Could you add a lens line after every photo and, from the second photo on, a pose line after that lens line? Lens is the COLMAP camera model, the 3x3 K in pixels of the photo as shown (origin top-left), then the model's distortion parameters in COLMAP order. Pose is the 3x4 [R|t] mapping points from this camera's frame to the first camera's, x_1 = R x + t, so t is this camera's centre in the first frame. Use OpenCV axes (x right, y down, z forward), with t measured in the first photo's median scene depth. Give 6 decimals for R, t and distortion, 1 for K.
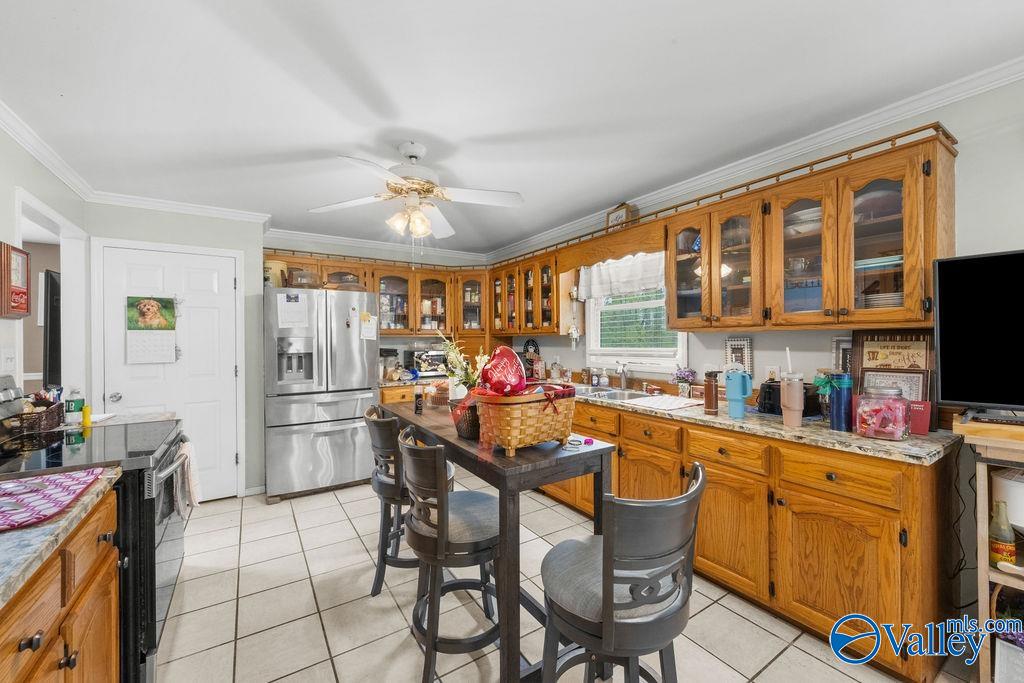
lens RADIAL K [[404.2, 0, 507.9], [0, 404.2, 339.8], [0, 0, 1]] dist [-0.001426, -0.000162]
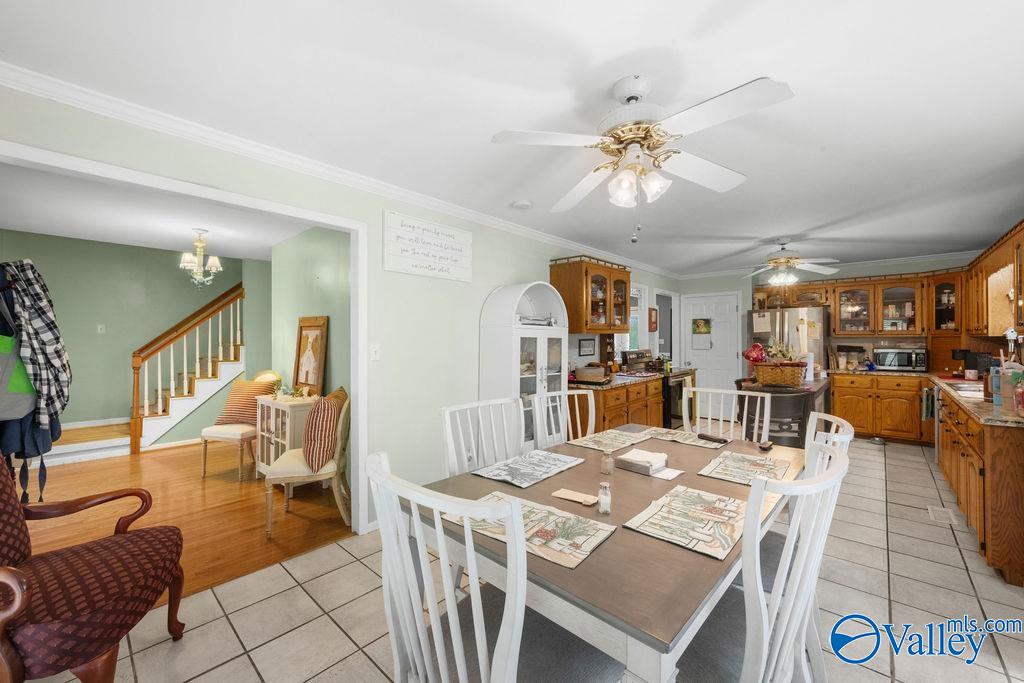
lens RADIAL K [[409.3, 0, 511.3], [0, 409.3, 336.8], [0, 0, 1]] dist [-0.000615, -0.000016]
pose [[0.264133, 0.004199, -0.964477, 0.847226], [0.000291, 0.999990, 0.004434, -0.016744], [0.964486, -0.001452, 0.264129, -0.492247]]
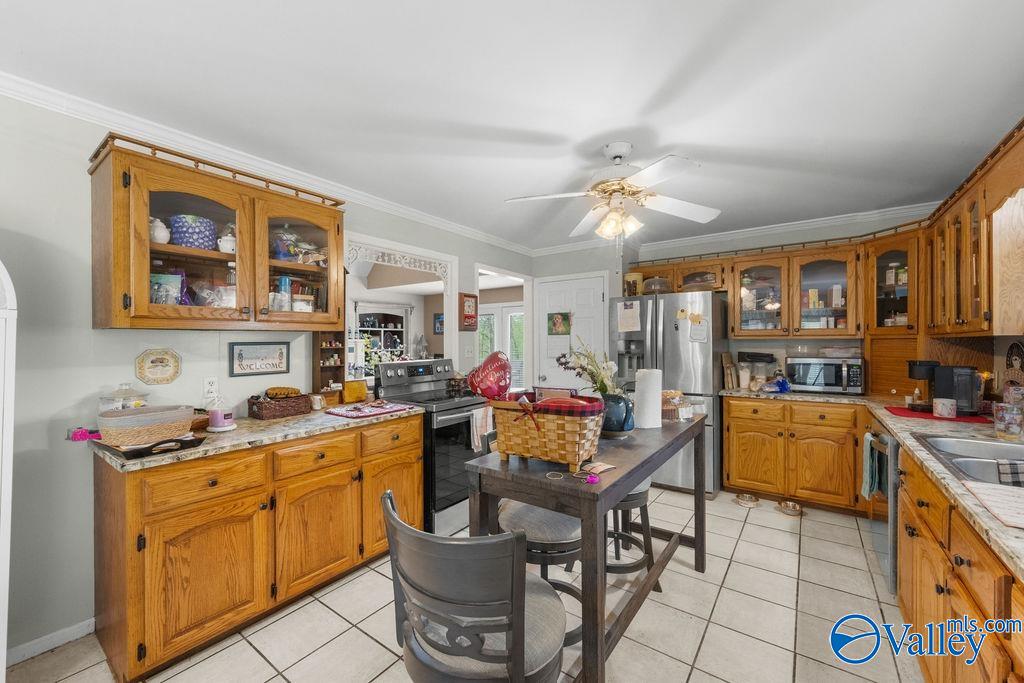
lens RADIAL K [[409.9, 0, 512.0], [0, 409.9, 341.5], [0, 0, 1]] dist [-0.000493, -0.000154]
pose [[0.365546, 0.005352, -0.930778, 0.393296], [-0.001117, 0.999985, 0.005311, -0.007503], [0.930793, -0.000902, 0.365546, 0.261542]]
